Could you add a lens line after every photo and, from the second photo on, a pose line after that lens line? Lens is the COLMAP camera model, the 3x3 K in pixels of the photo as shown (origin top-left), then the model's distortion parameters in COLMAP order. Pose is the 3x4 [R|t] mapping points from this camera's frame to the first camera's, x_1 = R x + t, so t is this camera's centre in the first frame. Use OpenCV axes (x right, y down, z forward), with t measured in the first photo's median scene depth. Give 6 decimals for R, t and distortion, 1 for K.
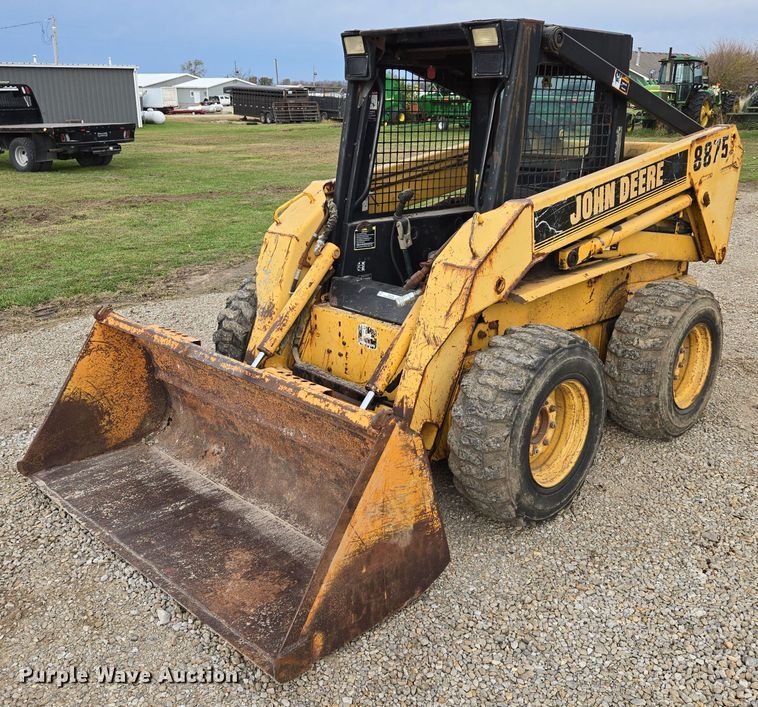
lens RADIAL K [[811.6, 0, 377.7], [0, 811.6, 337.5], [0, 0, 1]] dist [0.077543, -0.014920]
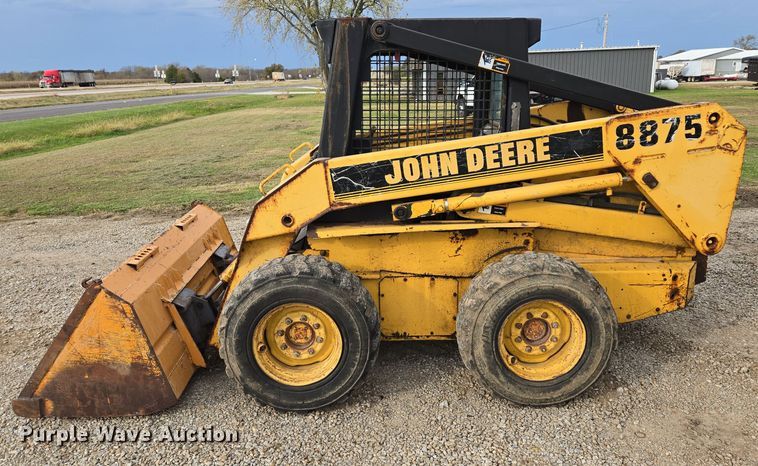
lens RADIAL K [[597.1, 0, 377.9], [0, 597.1, 215.1], [0, 0, 1]] dist [0.092606, -0.112665]
pose [[0.706435, 0.148438, -0.692037, 0.754864], [-0.181831, 0.983006, 0.025234, -0.101602], [0.684023, 0.108008, 0.721420, 0.330247]]
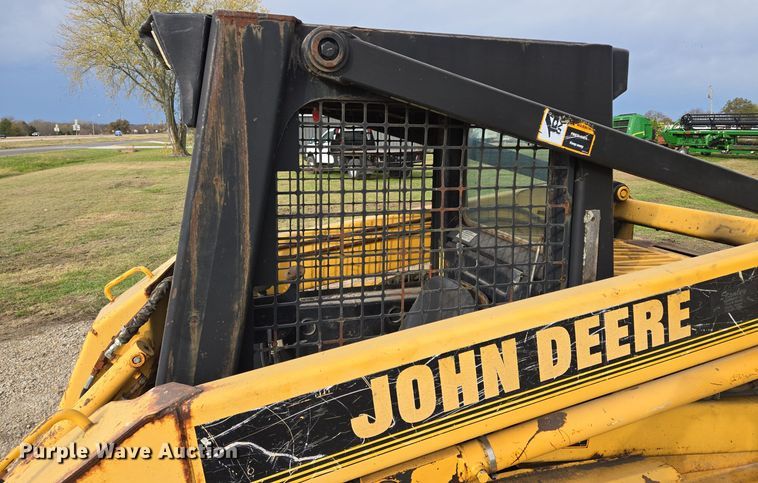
lens RADIAL K [[504.7, 0, 376.4], [0, 504.7, 187.5], [0, 0, 1]] dist [0.038633, -0.004601]
pose [[0.878311, 0.063069, -0.473911, 0.334973], [-0.136170, 0.983204, -0.121520, -0.218622], [0.458288, 0.171265, 0.872147, 0.661971]]
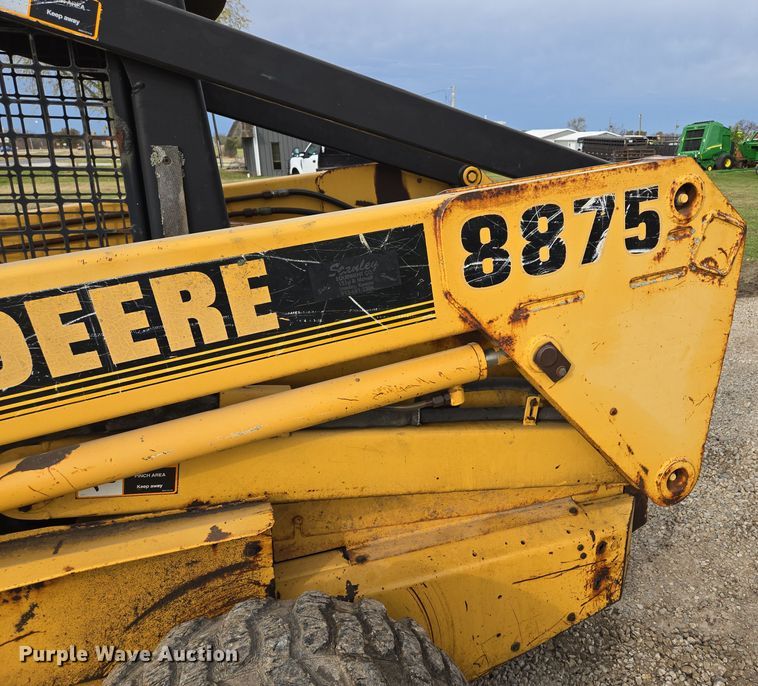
lens RADIAL K [[620.4, 0, 469.0], [0, 620.4, 344.0], [0, 0, 1]] dist [0.044718, -0.019516]
pose [[0.914519, 0.123224, -0.385318, 0.534334], [-0.116415, 0.992352, 0.041052, -0.207155], [0.387430, 0.007314, 0.921870, 0.831642]]
